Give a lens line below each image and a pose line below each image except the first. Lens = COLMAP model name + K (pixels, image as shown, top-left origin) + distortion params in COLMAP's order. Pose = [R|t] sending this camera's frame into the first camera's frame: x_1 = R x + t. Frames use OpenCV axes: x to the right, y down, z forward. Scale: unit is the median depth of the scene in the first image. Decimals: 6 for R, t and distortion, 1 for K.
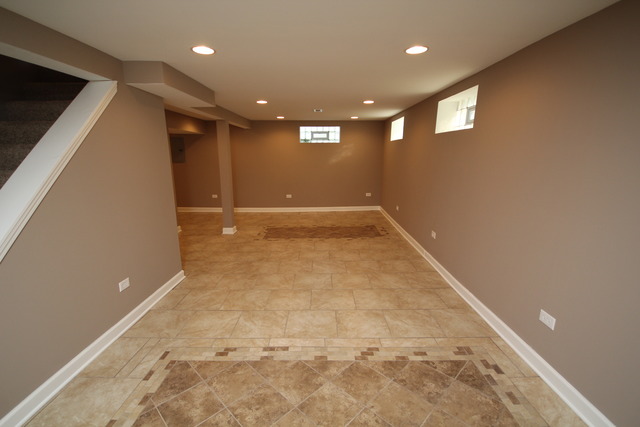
lens RADIAL K [[293.9, 0, 318.5], [0, 293.9, 223.0], [0, 0, 1]] dist [0.012197, -0.012934]
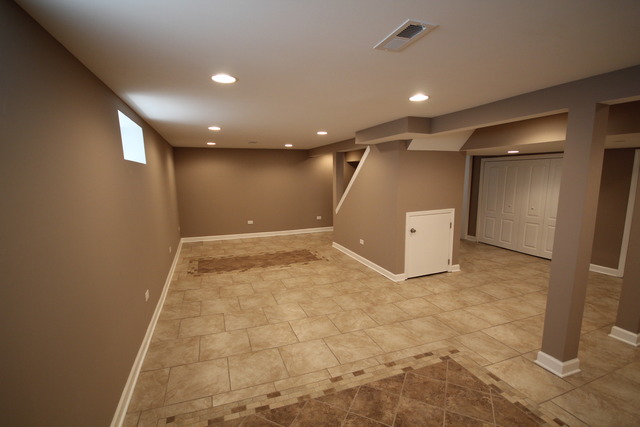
lens RADIAL K [[293.9, 0, 318.5], [0, 293.9, 223.0], [0, 0, 1]] dist [0.012197, -0.012934]
pose [[-0.932184, 0.067573, -0.355621, 0.278684], [-0.073290, 0.926842, 0.368229, -0.508852], [0.354487, 0.369321, -0.859035, 2.010709]]
